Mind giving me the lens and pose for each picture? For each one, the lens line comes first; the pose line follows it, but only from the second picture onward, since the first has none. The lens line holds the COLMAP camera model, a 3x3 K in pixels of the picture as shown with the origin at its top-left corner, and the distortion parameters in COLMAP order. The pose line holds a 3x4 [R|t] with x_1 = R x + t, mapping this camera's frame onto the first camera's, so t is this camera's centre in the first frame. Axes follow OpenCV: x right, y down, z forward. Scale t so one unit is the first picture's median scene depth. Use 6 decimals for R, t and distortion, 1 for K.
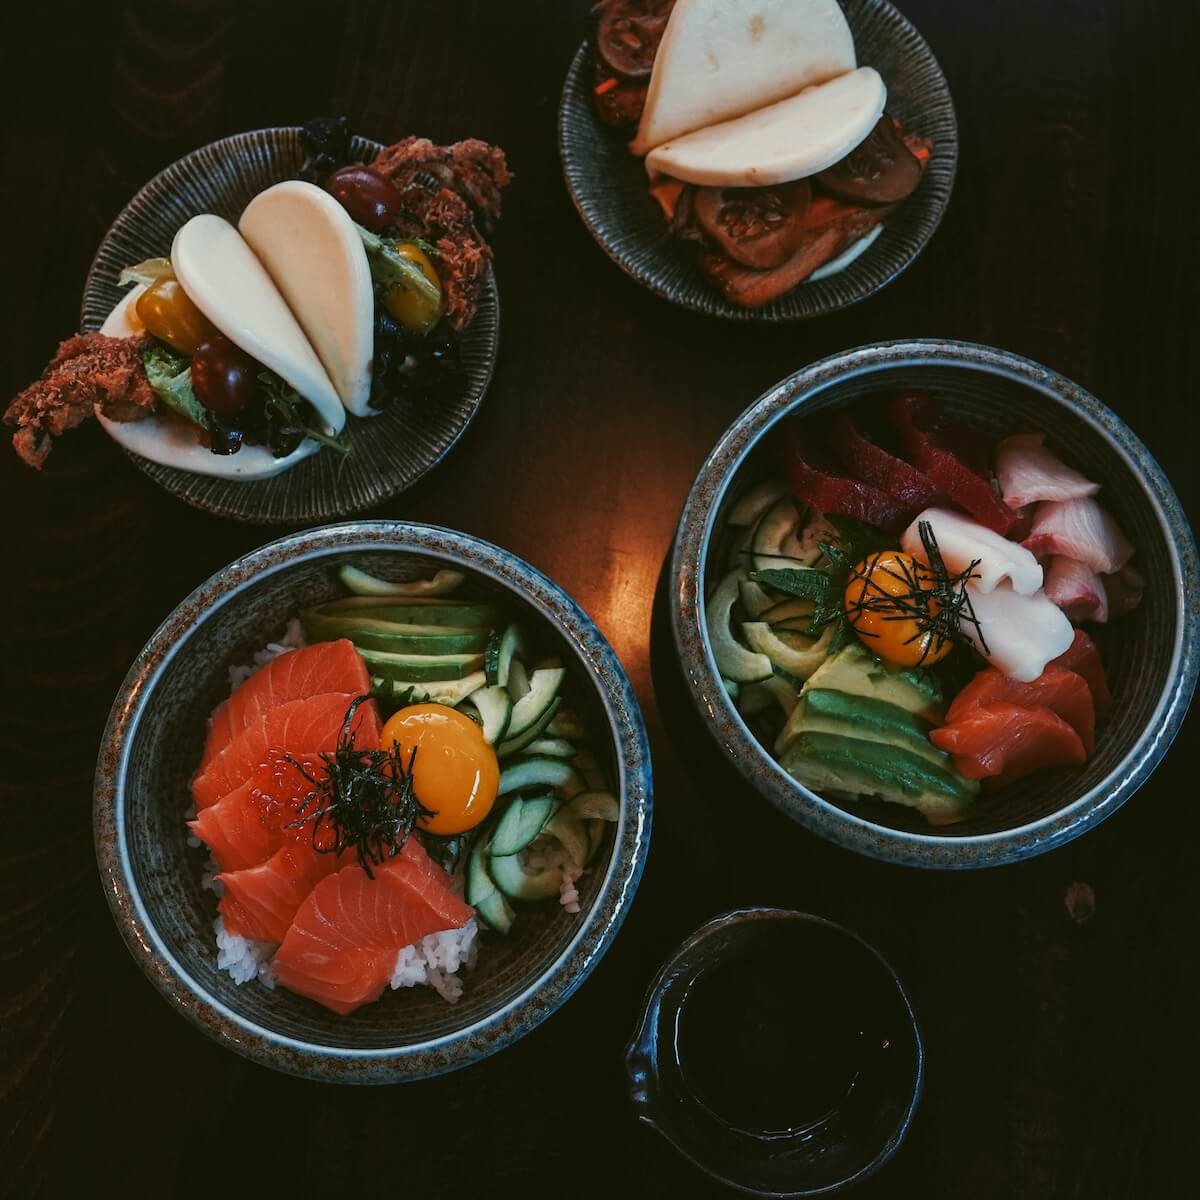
lens RADIAL K [[1304.3, 0, 600.0], [0, 1304.3, 600.0], [0, 0, 1]] dist [-0.026097, -0.008327]
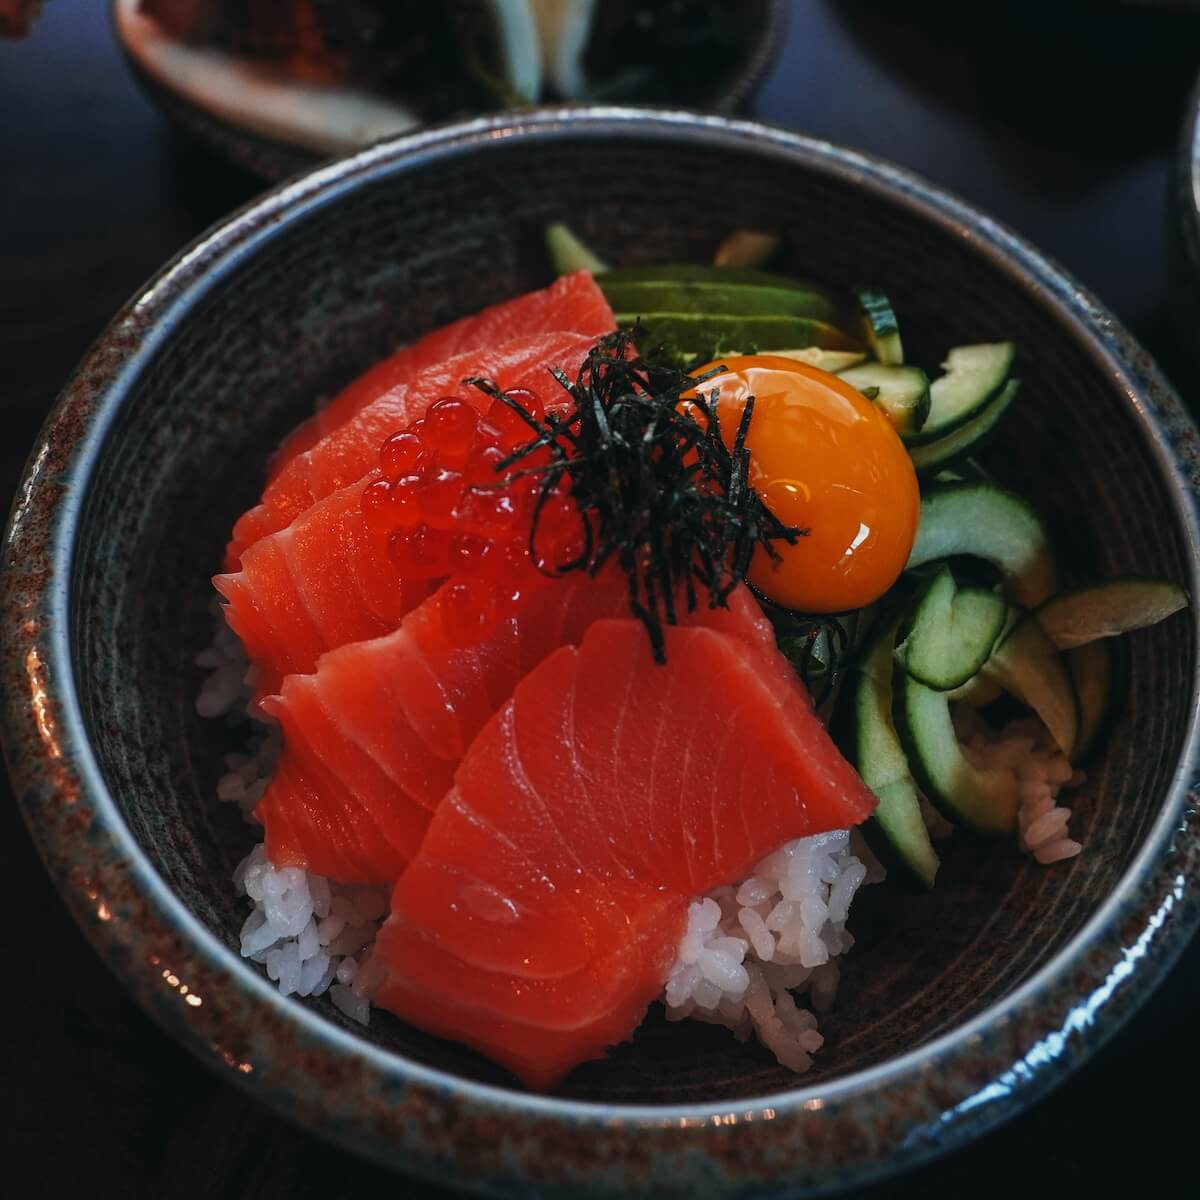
lens RADIAL K [[1304.3, 0, 600.0], [0, 1304.3, 600.0], [0, 0, 1]] dist [-0.026097, -0.008327]
pose [[0.999639, 0.023962, 0.012112, -0.185796], [-0.018401, 0.939936, -0.340855, 0.312890], [-0.019552, 0.340509, 0.940038, 0.566496]]
